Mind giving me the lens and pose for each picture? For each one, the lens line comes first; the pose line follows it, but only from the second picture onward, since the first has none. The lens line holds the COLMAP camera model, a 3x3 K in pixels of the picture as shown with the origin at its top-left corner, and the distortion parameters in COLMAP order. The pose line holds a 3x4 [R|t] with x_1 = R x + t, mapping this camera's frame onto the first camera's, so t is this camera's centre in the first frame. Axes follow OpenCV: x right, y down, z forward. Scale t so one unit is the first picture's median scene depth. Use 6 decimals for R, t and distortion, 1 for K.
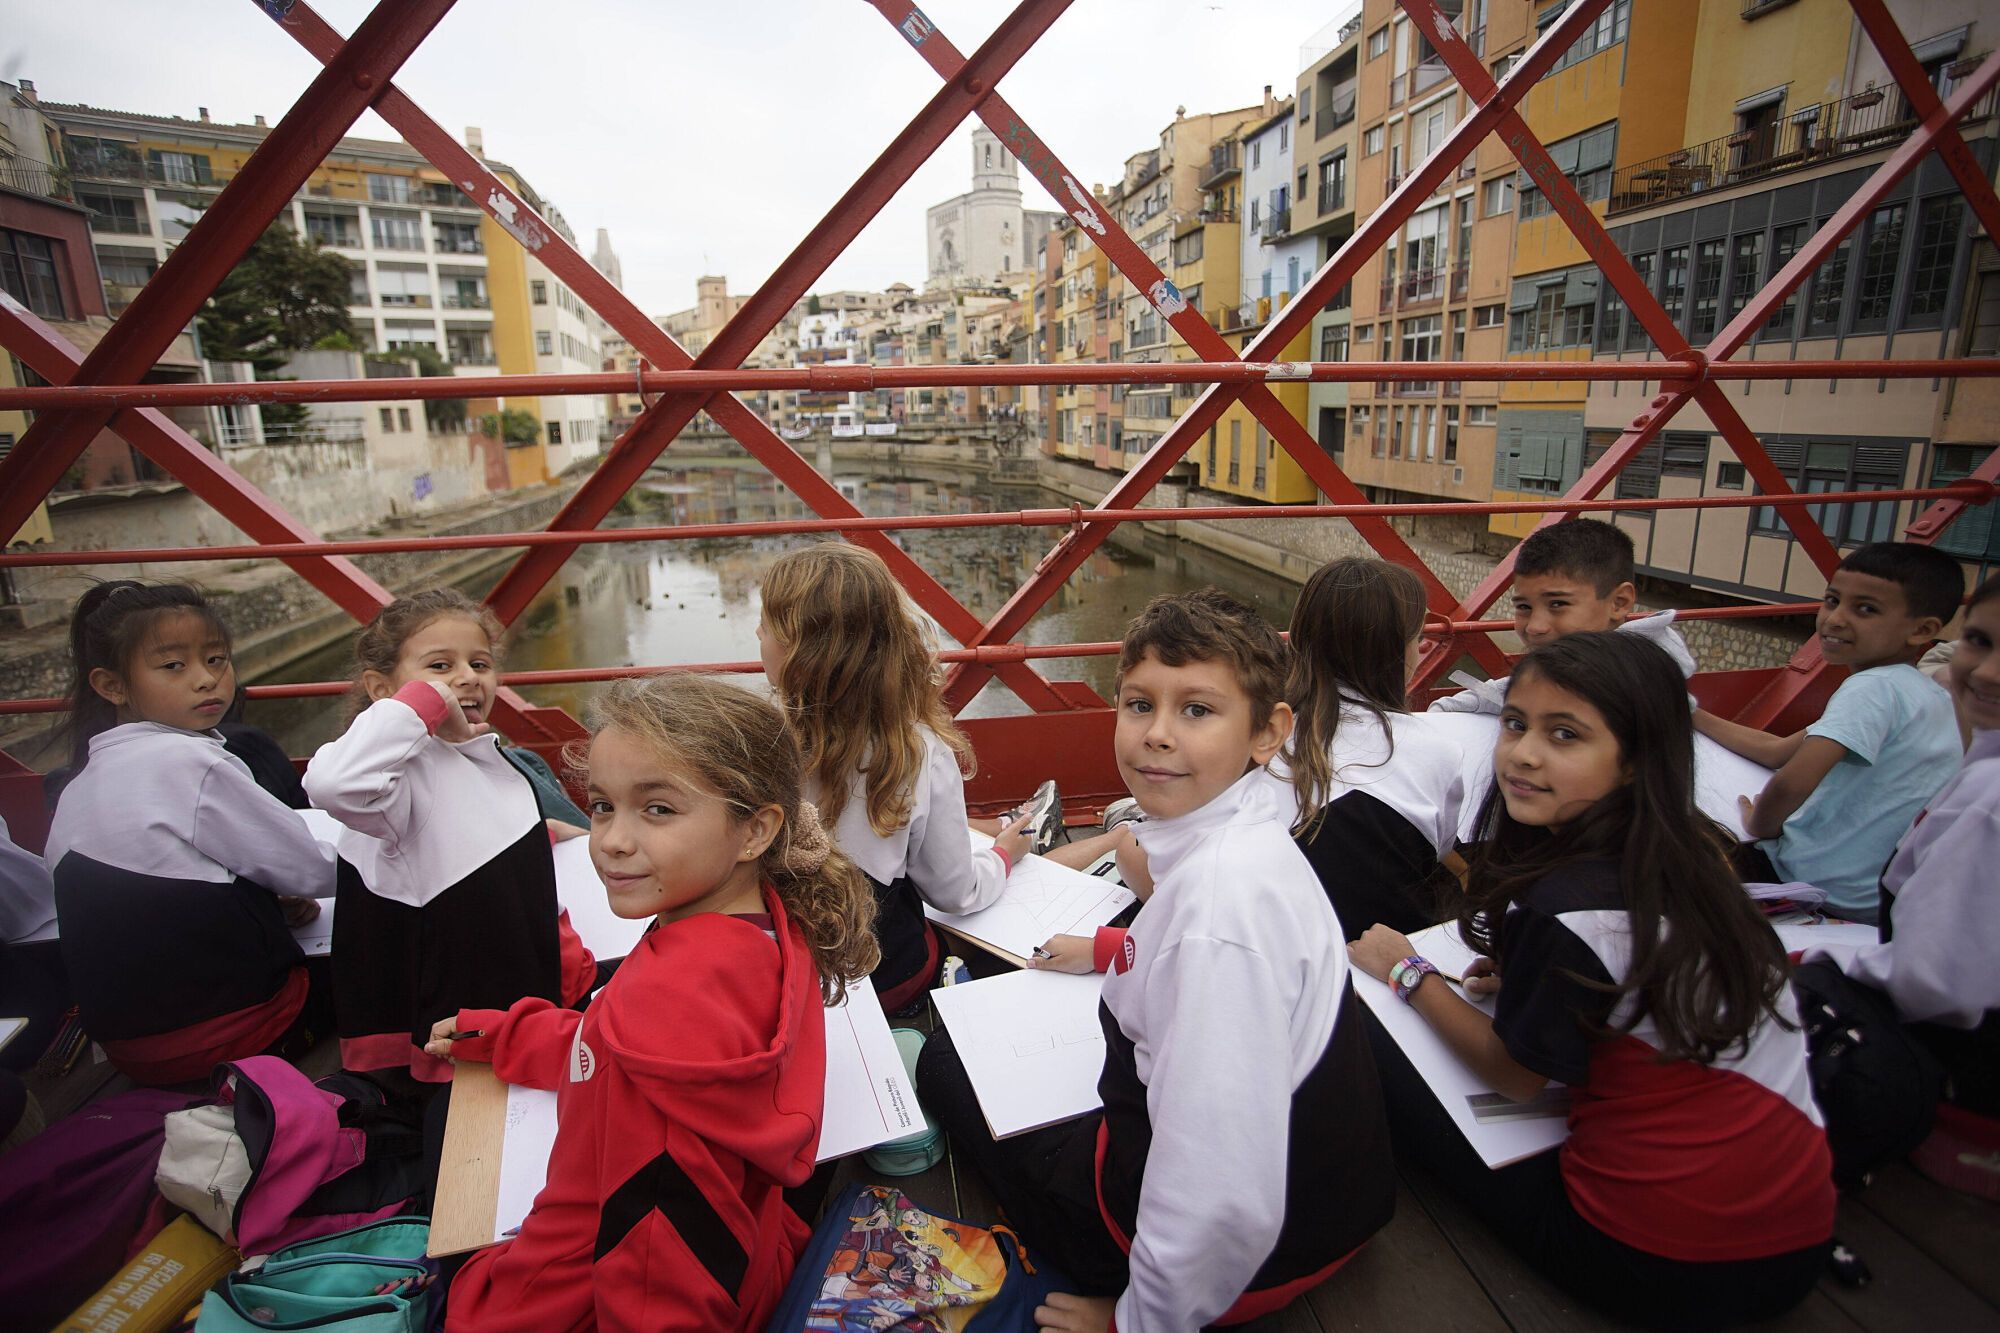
lens RADIAL K [[1018.5, 0, 998.5], [0, 1018.5, 653.2], [0, 0, 1]] dist [-0.062414, 0.029214]
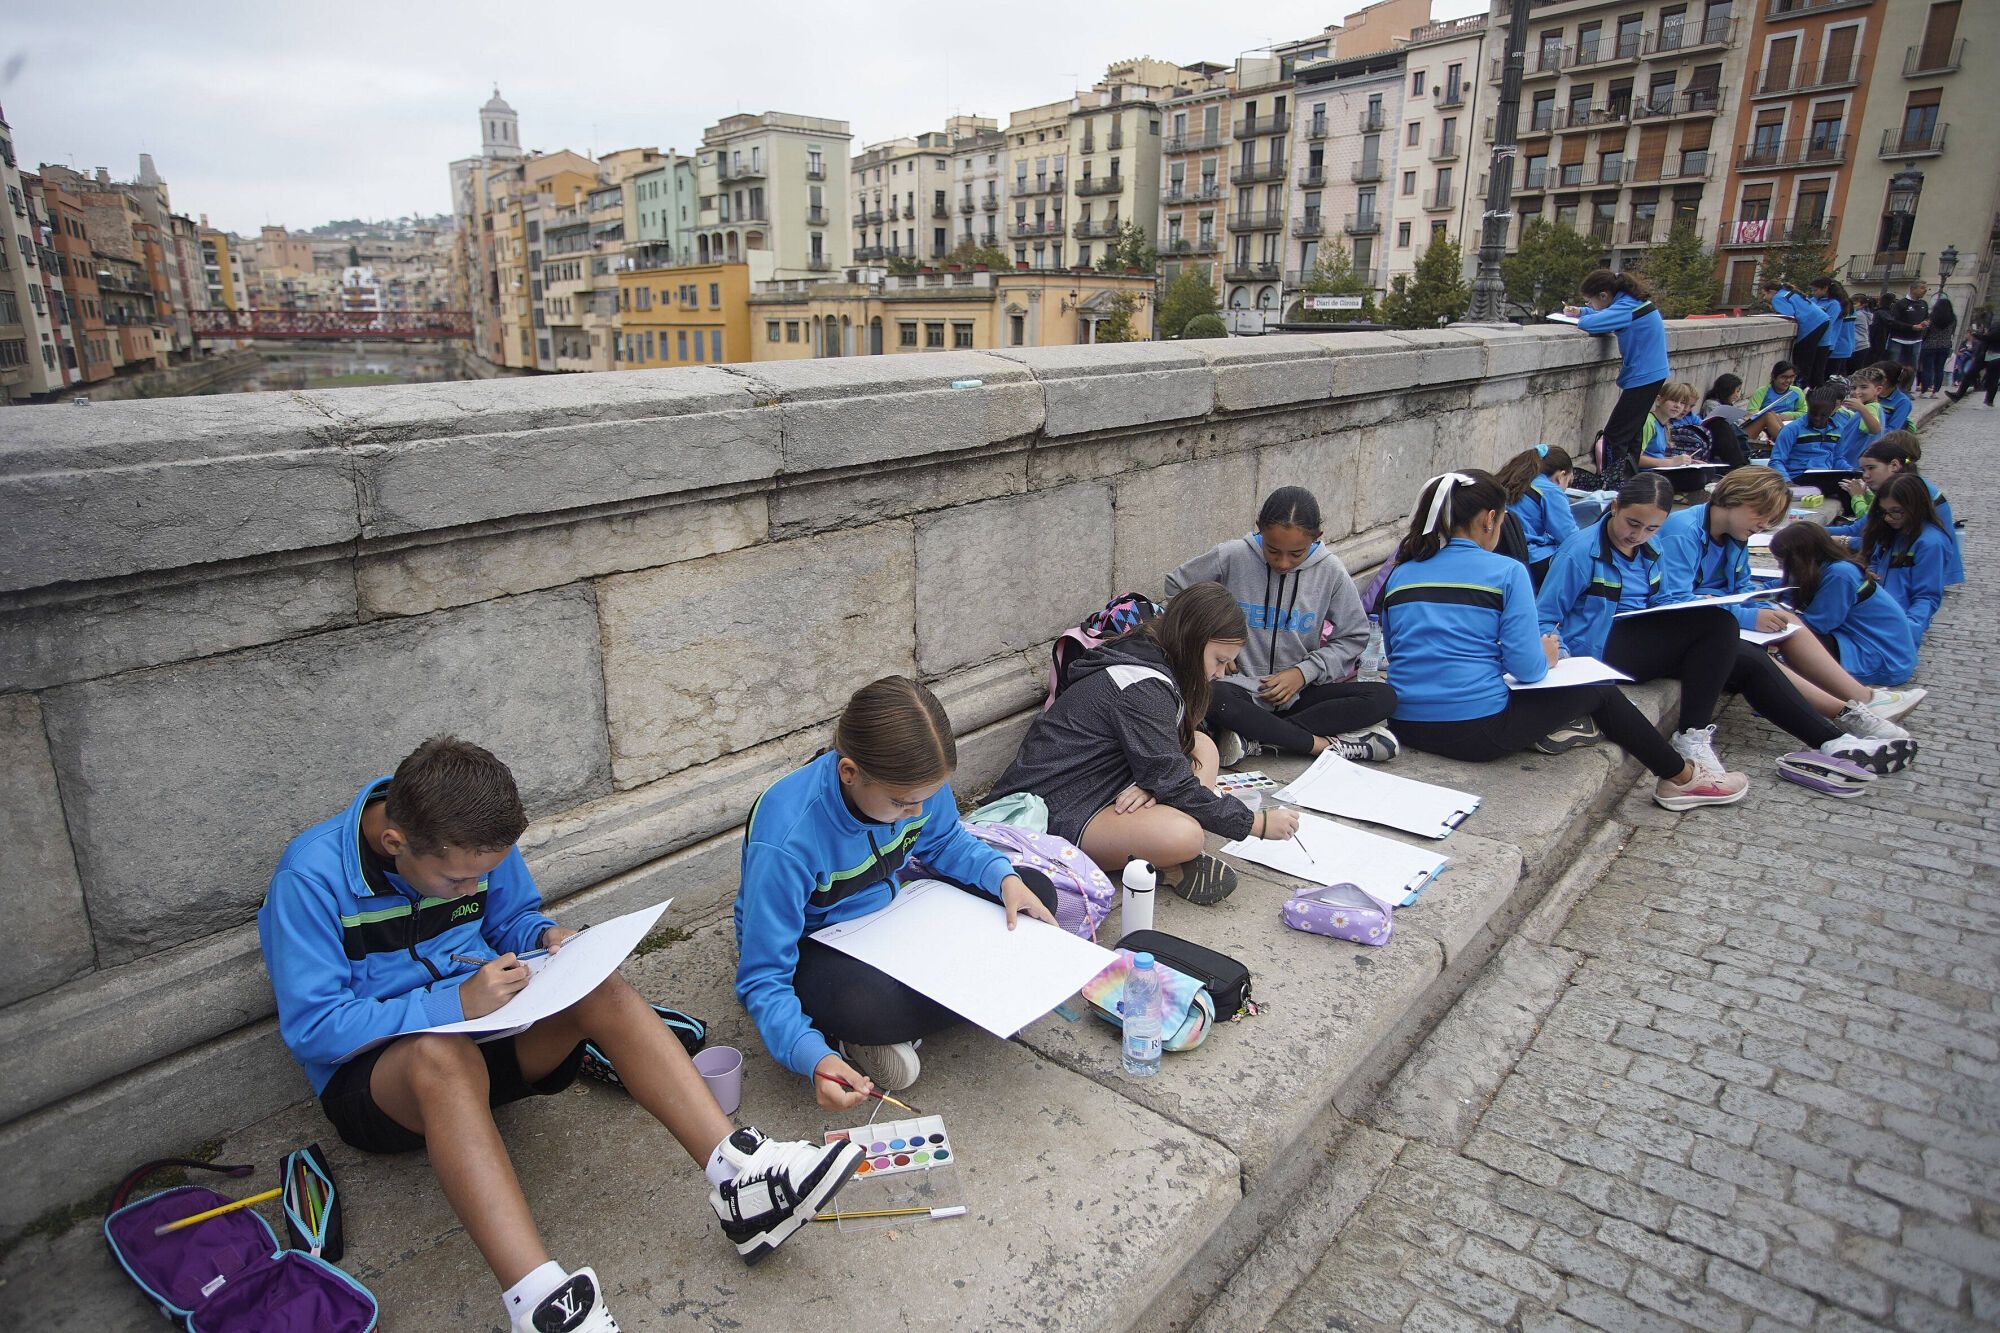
lens RADIAL K [[1161.0, 0, 991.0], [0, 1161.0, 663.5], [0, 0, 1]] dist [-0.058707, 0.035257]
pose [[0.953241, -0.053208, 0.297491, 0.233544], [0.039378, 0.997855, 0.052295, 0.271603], [-0.299635, -0.038135, 0.953291, -1.164839]]
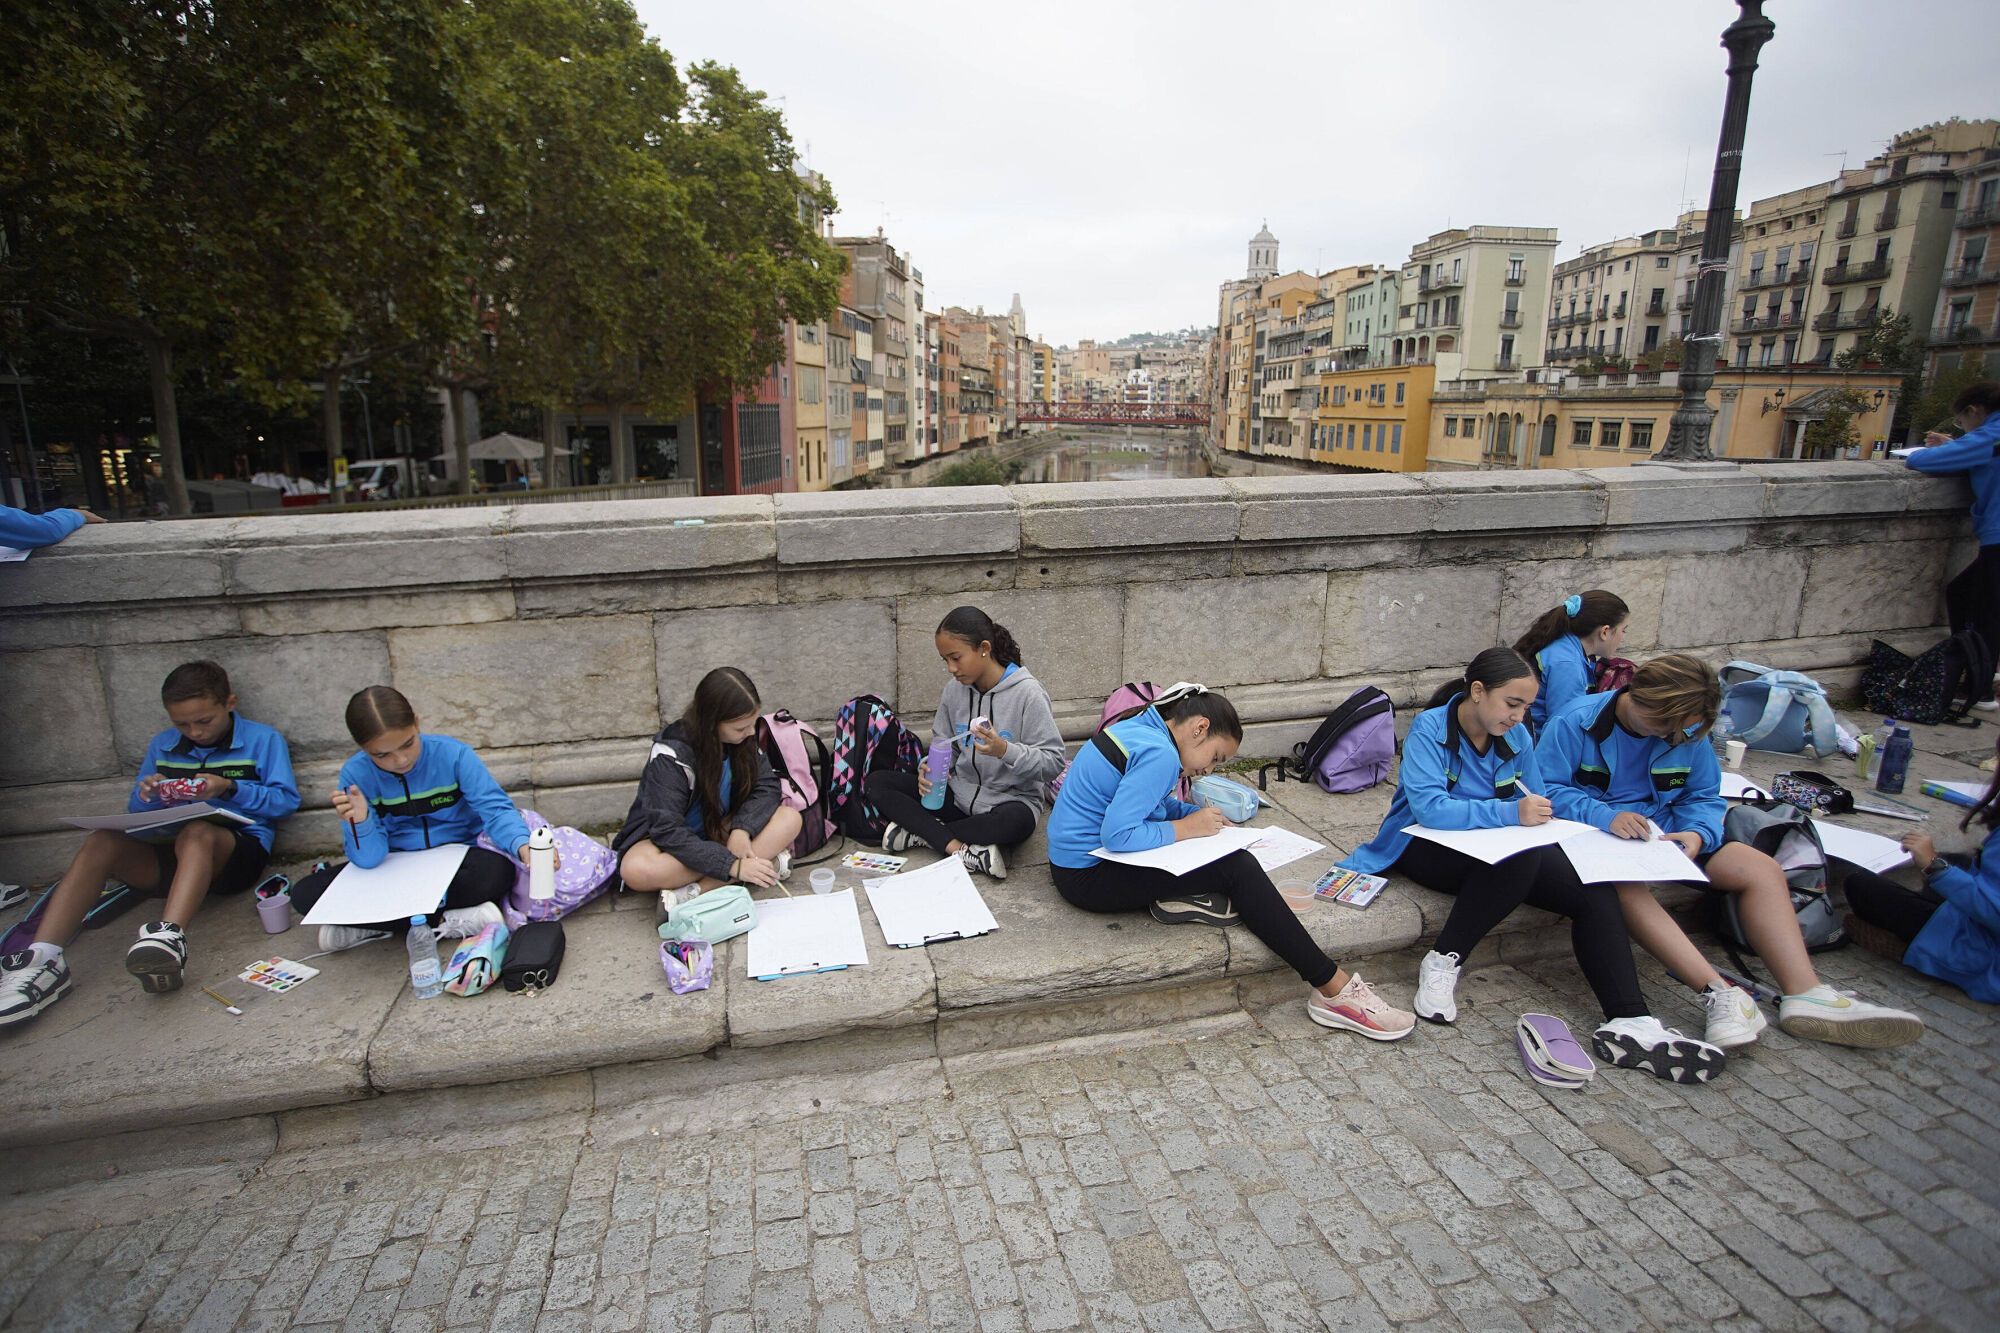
lens RADIAL K [[1018.5, 0, 989.4], [0, 1018.5, 657.0], [0, 0, 1]] dist [-0.062414, 0.029214]
pose [[0.947291, 0.103819, -0.303086, 0.243823], [-0.102562, 0.994523, 0.020105, 0.270689], [0.303514, 0.012040, 0.952751, -1.165678]]
